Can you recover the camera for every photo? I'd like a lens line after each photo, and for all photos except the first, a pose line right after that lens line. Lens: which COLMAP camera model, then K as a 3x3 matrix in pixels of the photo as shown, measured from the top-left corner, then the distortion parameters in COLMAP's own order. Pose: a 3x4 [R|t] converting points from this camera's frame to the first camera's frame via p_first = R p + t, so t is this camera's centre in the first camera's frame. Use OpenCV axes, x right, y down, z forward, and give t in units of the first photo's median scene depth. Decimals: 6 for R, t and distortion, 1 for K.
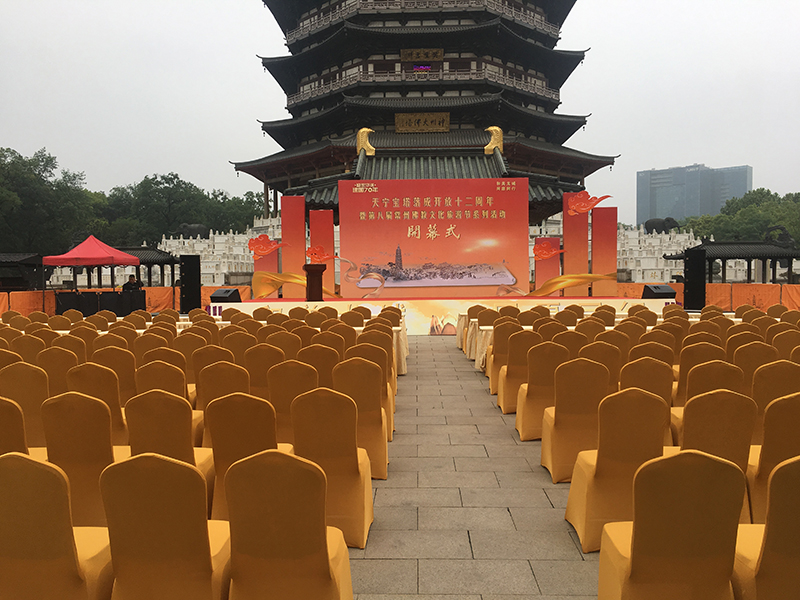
lens RADIAL K [[677.6, 0, 395.0], [0, 677.6, 299.9], [0, 0, 1]] dist [0.051343, -0.049224]
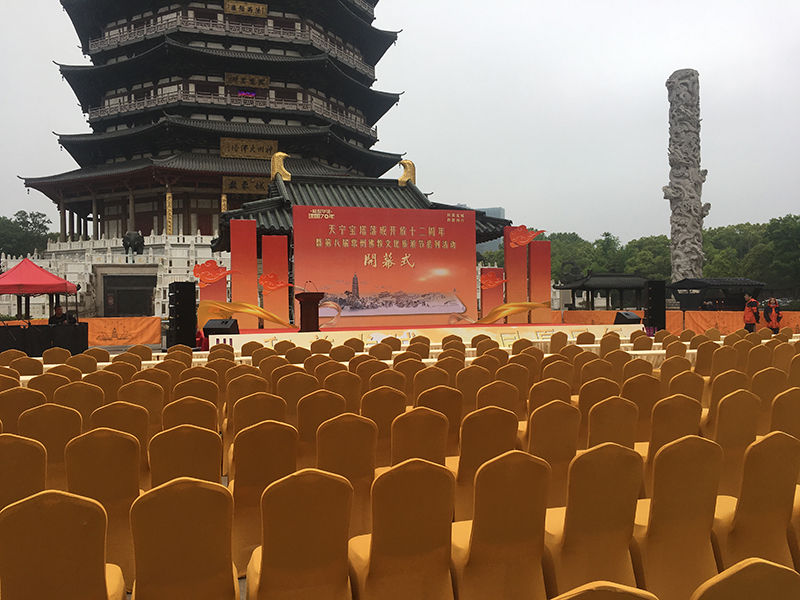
lens RADIAL K [[677.6, 0, 399.4], [0, 677.6, 295.3], [0, 0, 1]] dist [0.051343, -0.049224]
pose [[0.944904, 0.000247, 0.327348, -0.075635], [0.016184, 0.998742, -0.047470, -0.000548], [-0.326948, 0.050152, 0.943711, 0.016849]]
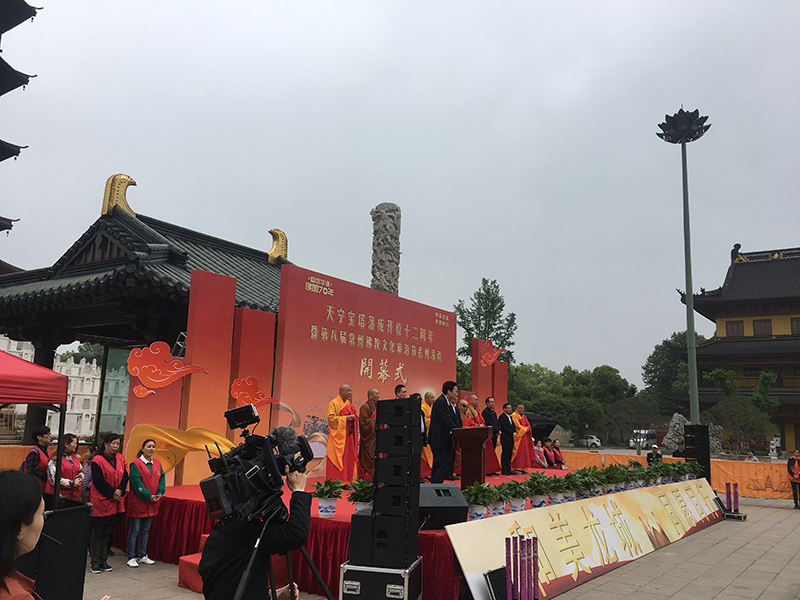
lens RADIAL K [[677.6, 0, 404.1], [0, 677.6, 300.0], [0, 0, 1]] dist [0.051343, -0.049224]
pose [[0.540919, 0.176535, 0.822340, -0.145147], [-0.009584, 0.978955, -0.203852, -0.009792], [-0.841020, 0.102387, 0.531227, 0.184796]]
